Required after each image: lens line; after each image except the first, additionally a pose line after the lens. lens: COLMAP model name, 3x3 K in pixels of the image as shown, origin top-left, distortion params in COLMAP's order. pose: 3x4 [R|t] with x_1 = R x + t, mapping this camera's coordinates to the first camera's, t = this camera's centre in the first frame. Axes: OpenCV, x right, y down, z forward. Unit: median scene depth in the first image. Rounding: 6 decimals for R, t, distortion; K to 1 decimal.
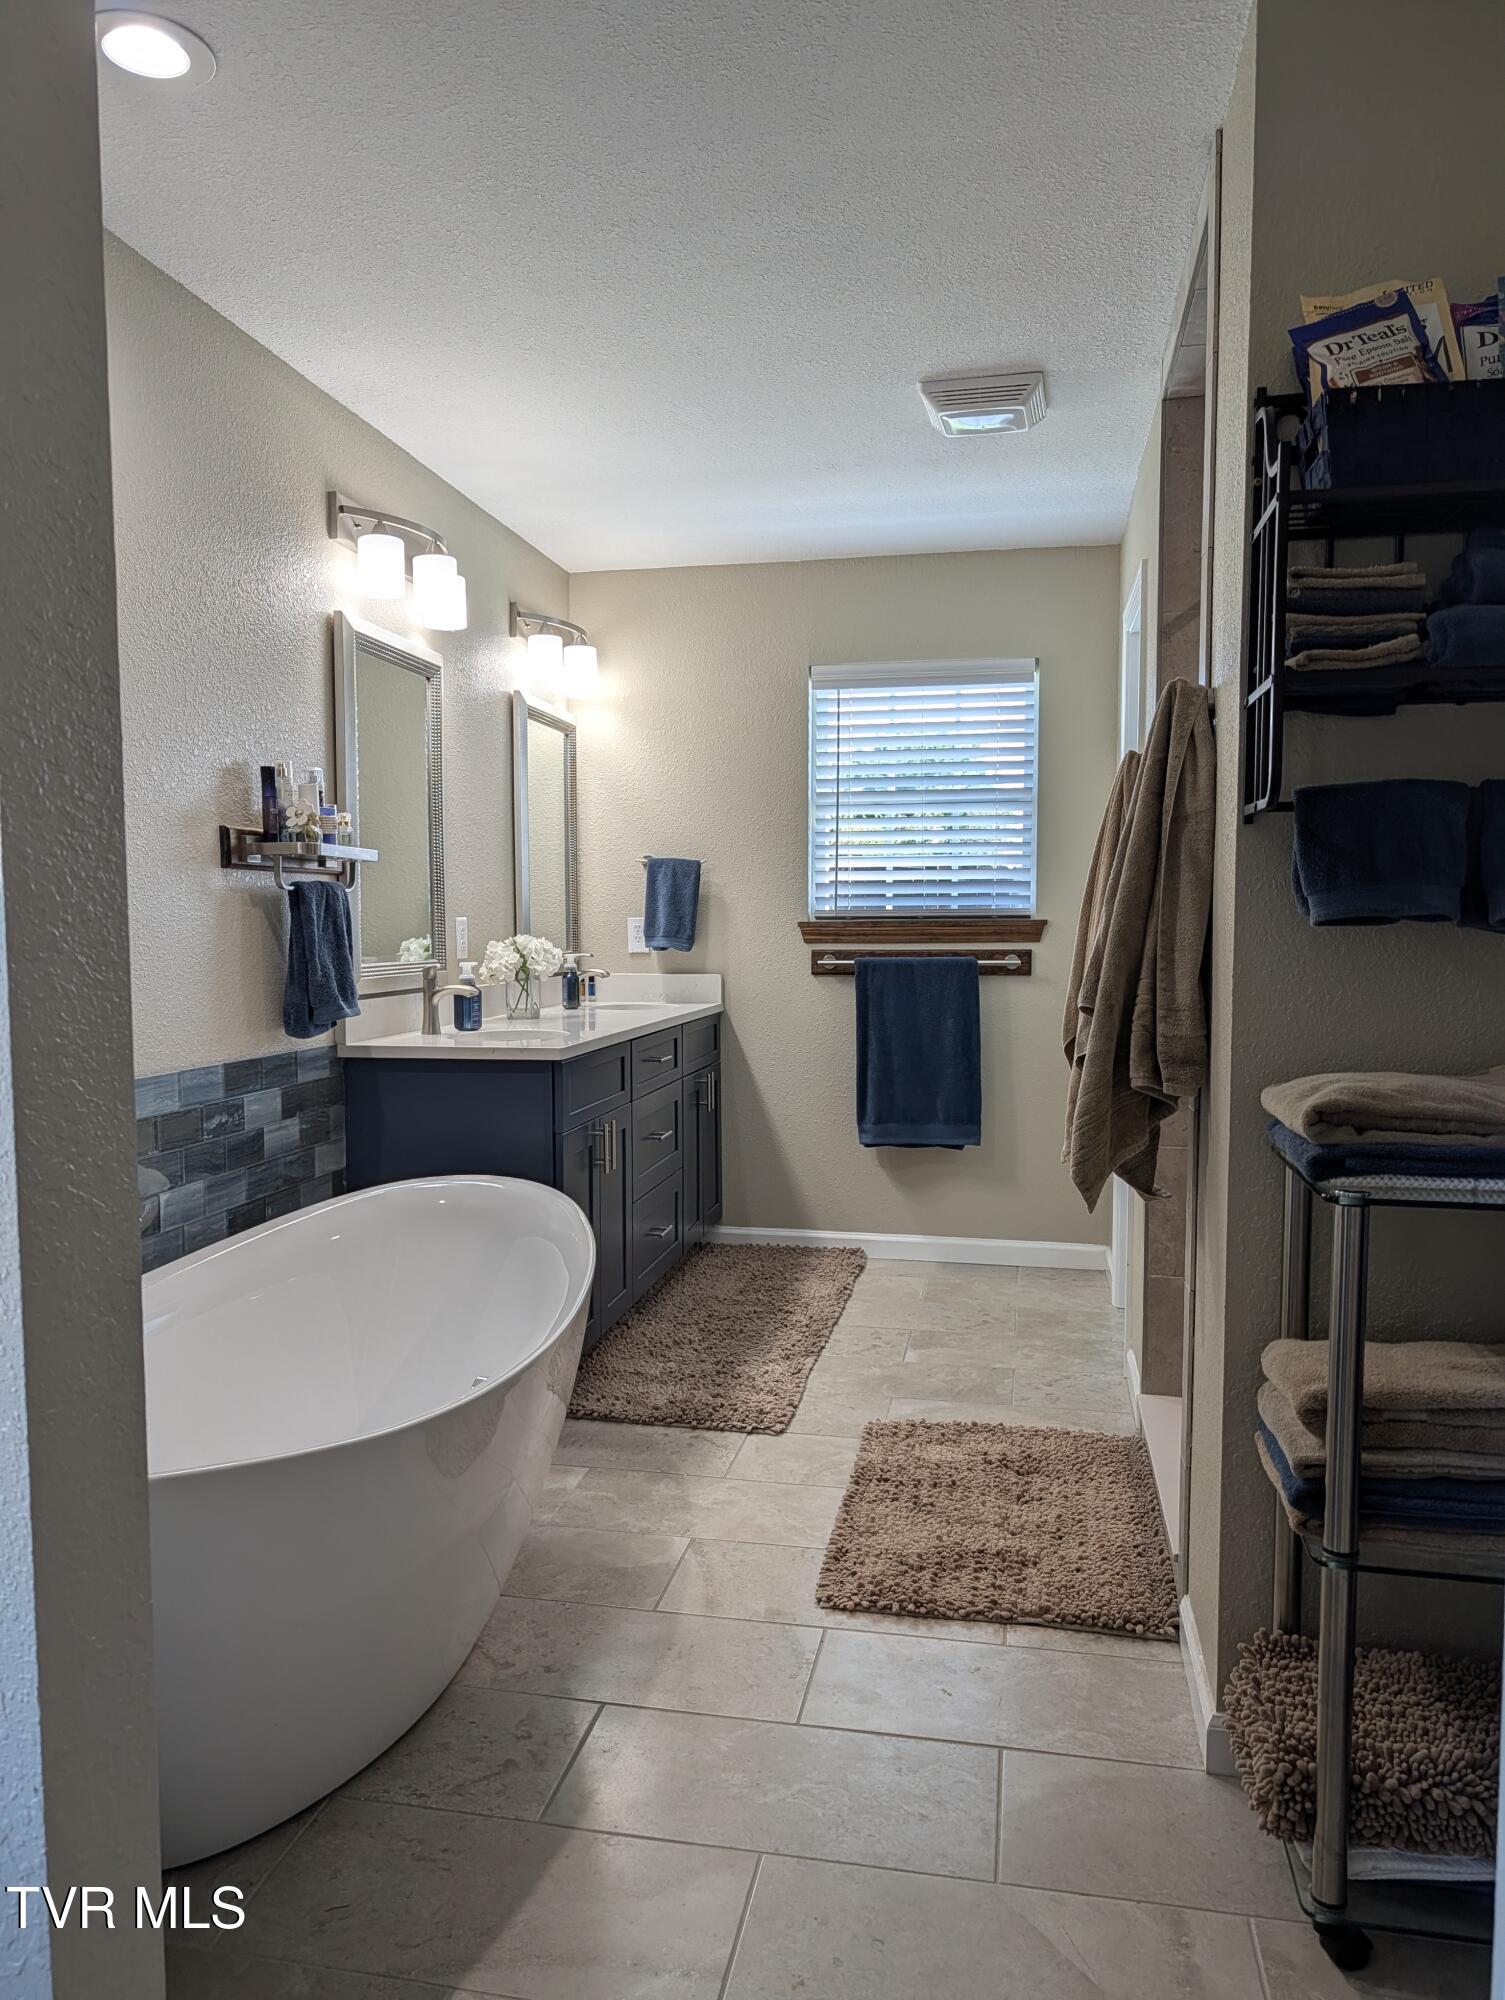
lens RADIAL K [[1434.0, 0, 751.9], [0, 1434.0, 1006.4], [0, 0, 1]] dist [0.010493, 0.002038]
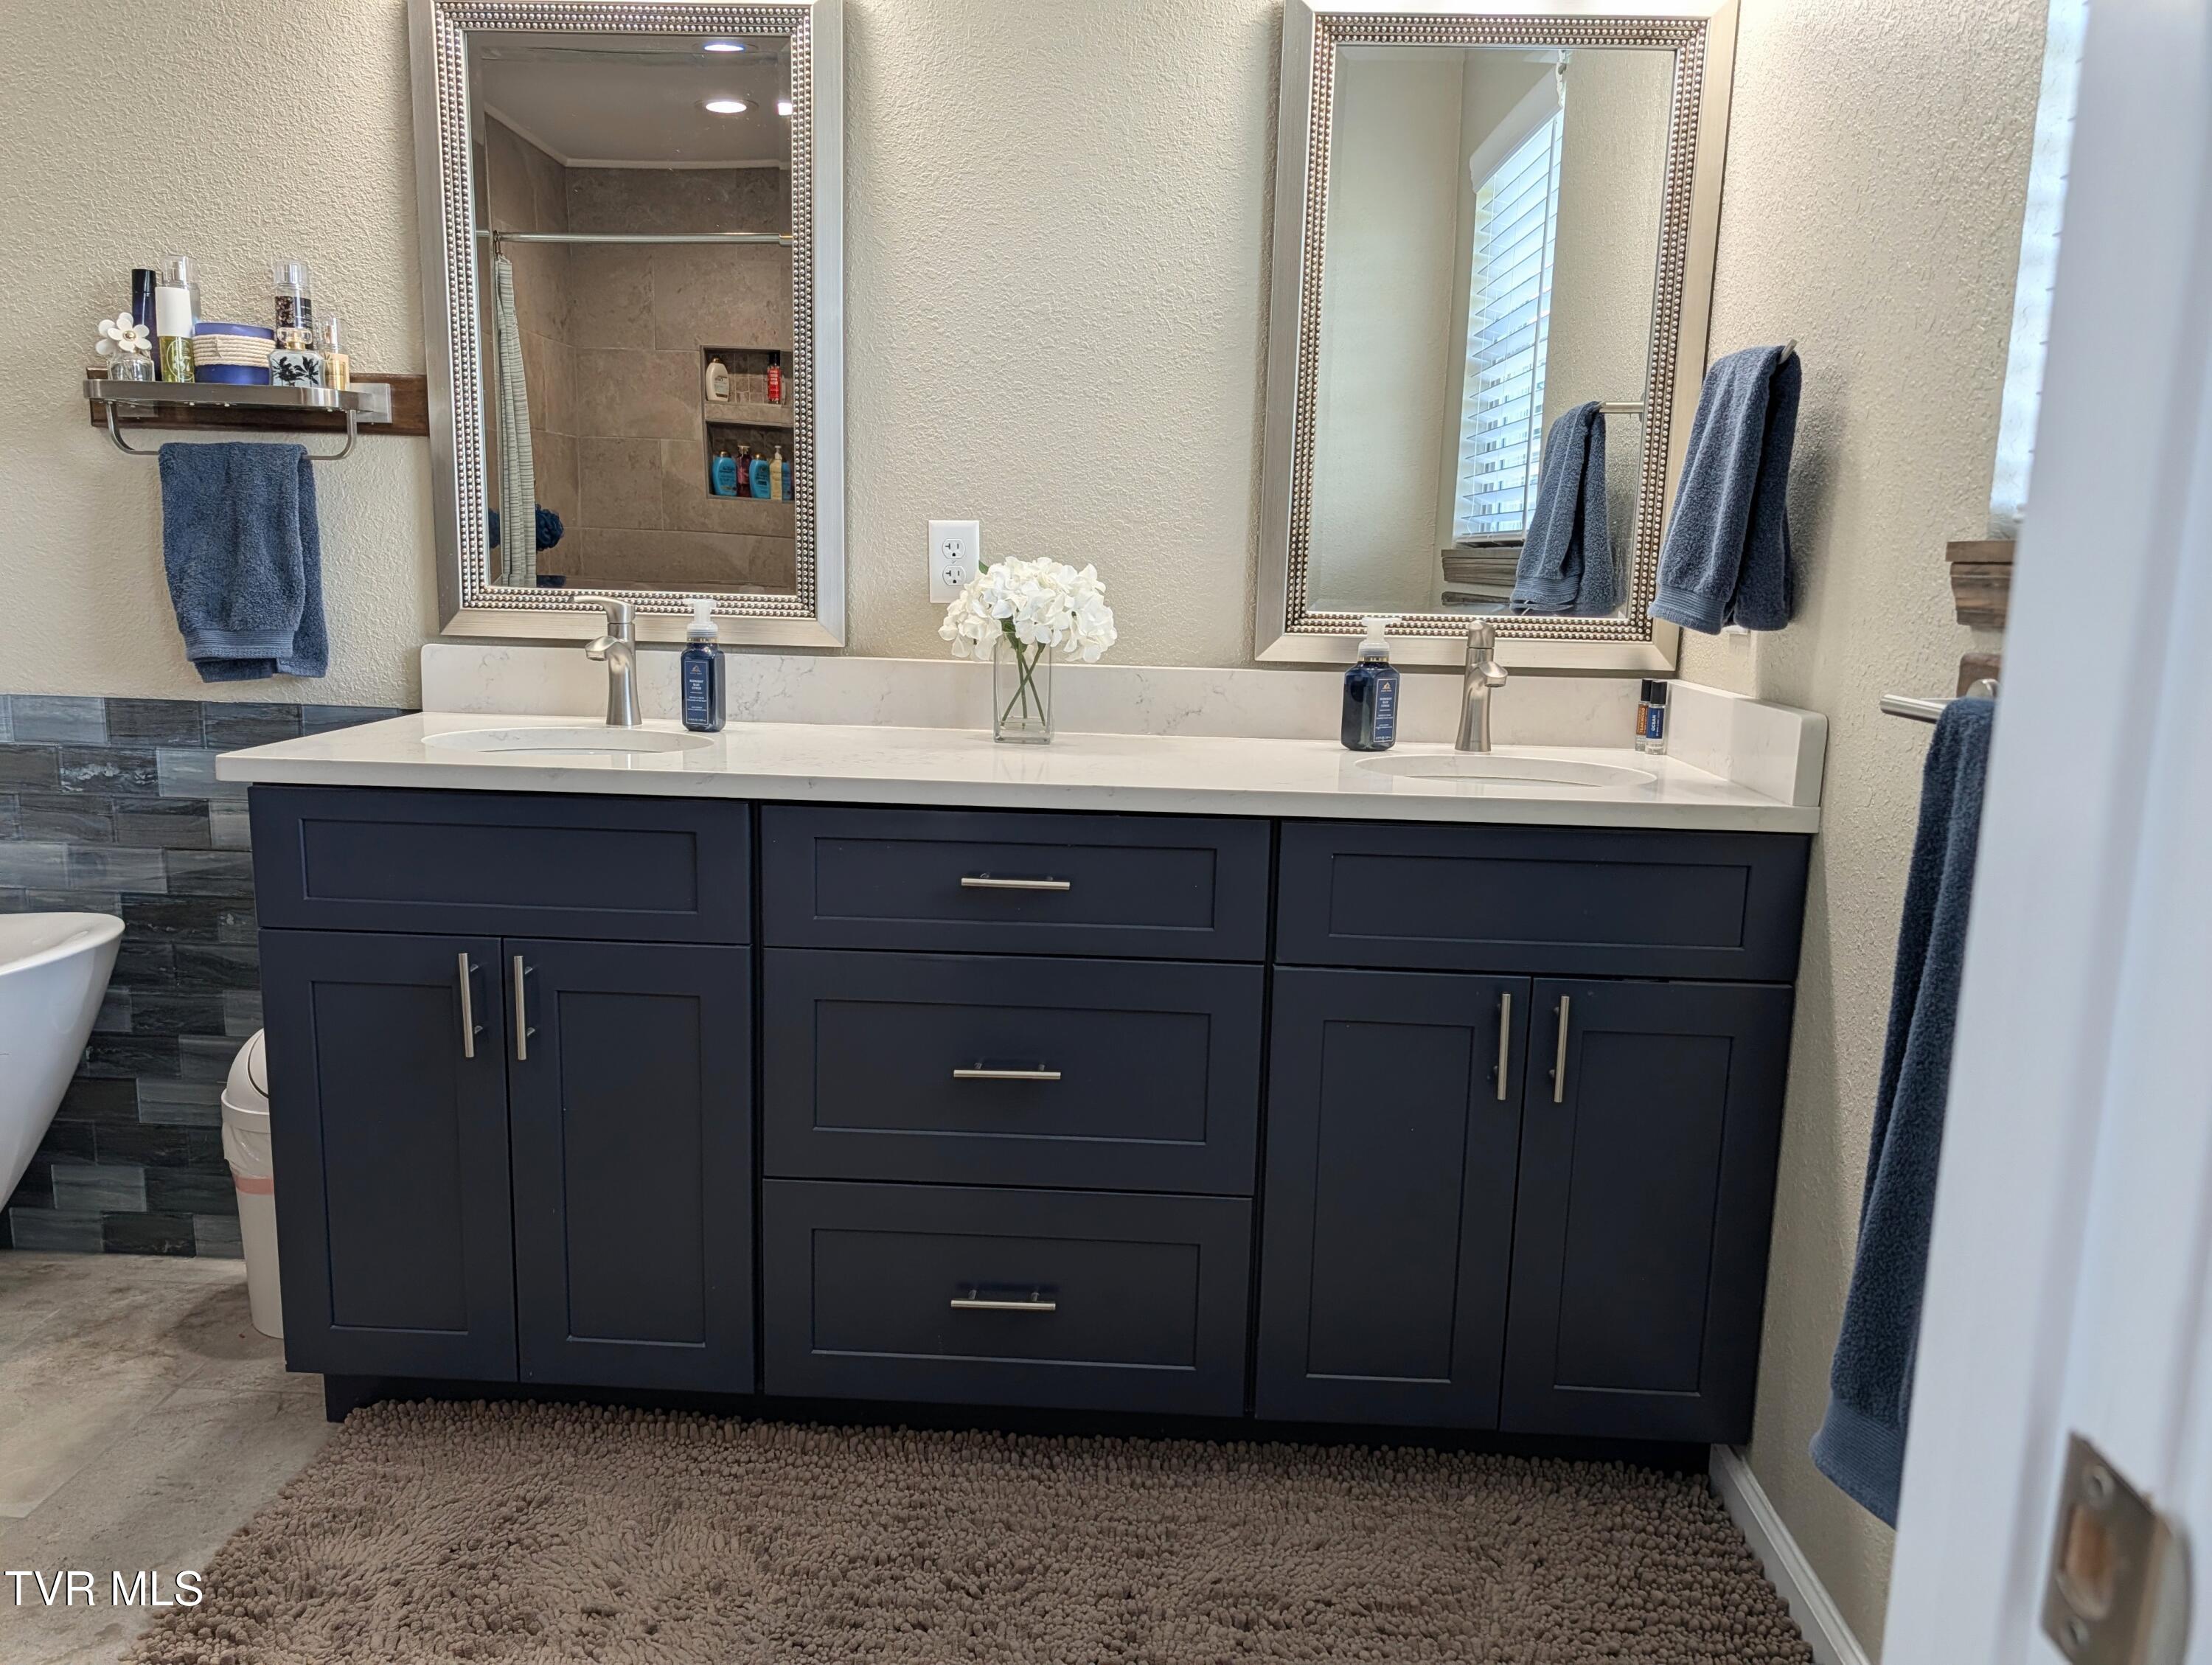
lens RADIAL K [[1565.1, 0, 1105.7], [0, 1565.1, 830.3], [0, 0, 1]] dist [-0.002319, -0.014089]
pose [[0.144341, 0.171906, -0.974481, 0.502681], [-0.087497, 0.983154, 0.160476, -0.067228], [0.985652, 0.062100, 0.156951, 1.384751]]
